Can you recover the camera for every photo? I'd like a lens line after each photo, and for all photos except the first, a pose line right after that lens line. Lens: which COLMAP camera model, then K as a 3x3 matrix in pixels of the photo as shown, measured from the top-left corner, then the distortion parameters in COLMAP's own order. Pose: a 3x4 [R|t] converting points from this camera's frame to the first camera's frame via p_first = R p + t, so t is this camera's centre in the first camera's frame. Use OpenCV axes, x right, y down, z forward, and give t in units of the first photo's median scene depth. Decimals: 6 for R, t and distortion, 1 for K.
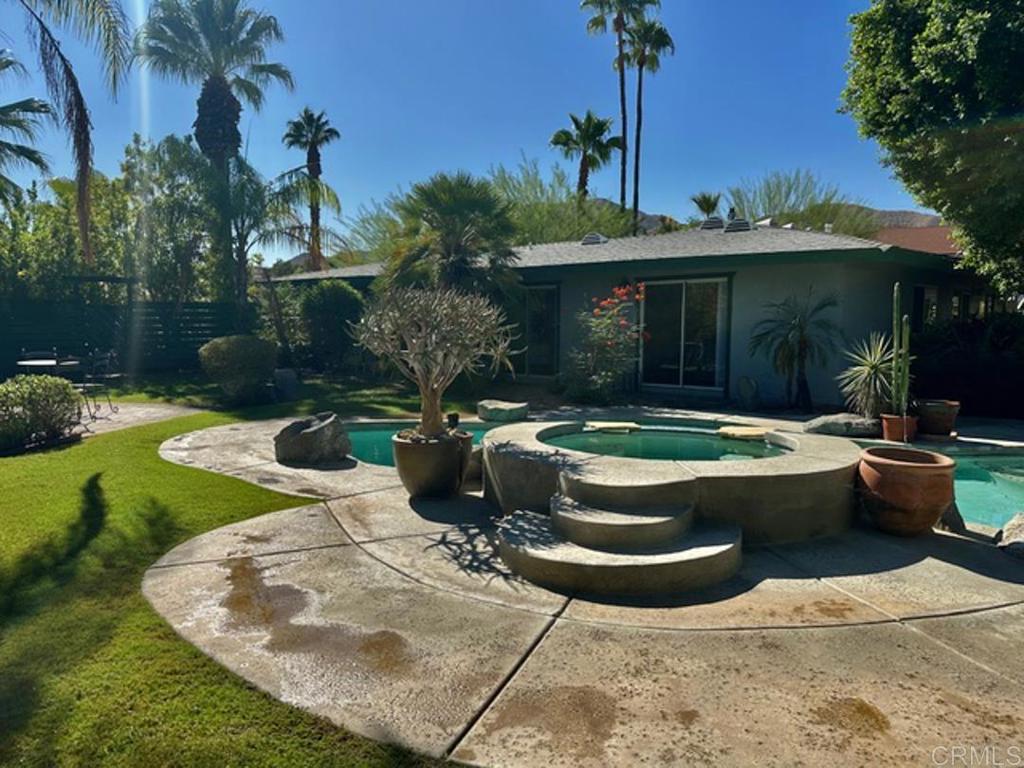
lens RADIAL K [[716.9, 0, 512.0], [0, 716.9, 384.0], [0, 0, 1]] dist [0.055981, -0.073039]
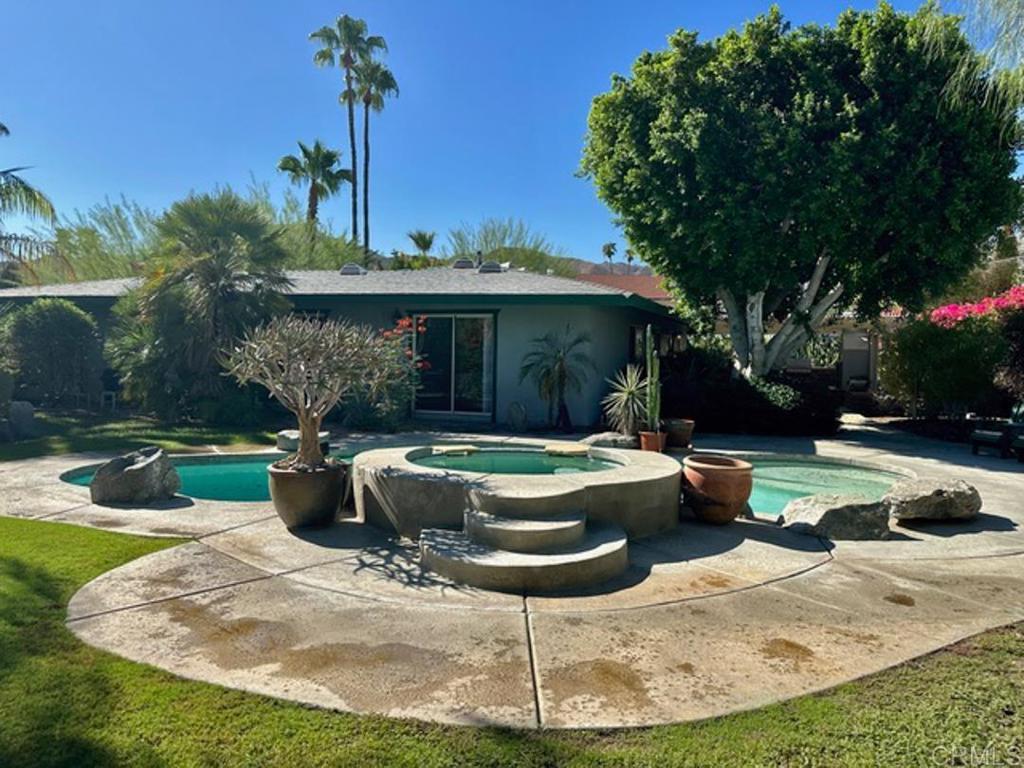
lens RADIAL K [[703.7, 0, 512.0], [0, 703.7, 384.0], [0, 0, 1]] dist [0.073489, -0.109289]
pose [[0.928896, -0.003966, 0.370320, -0.119936], [0.018668, 0.999173, -0.036125, 0.000231], [-0.369871, 0.040470, 0.928201, -0.015751]]
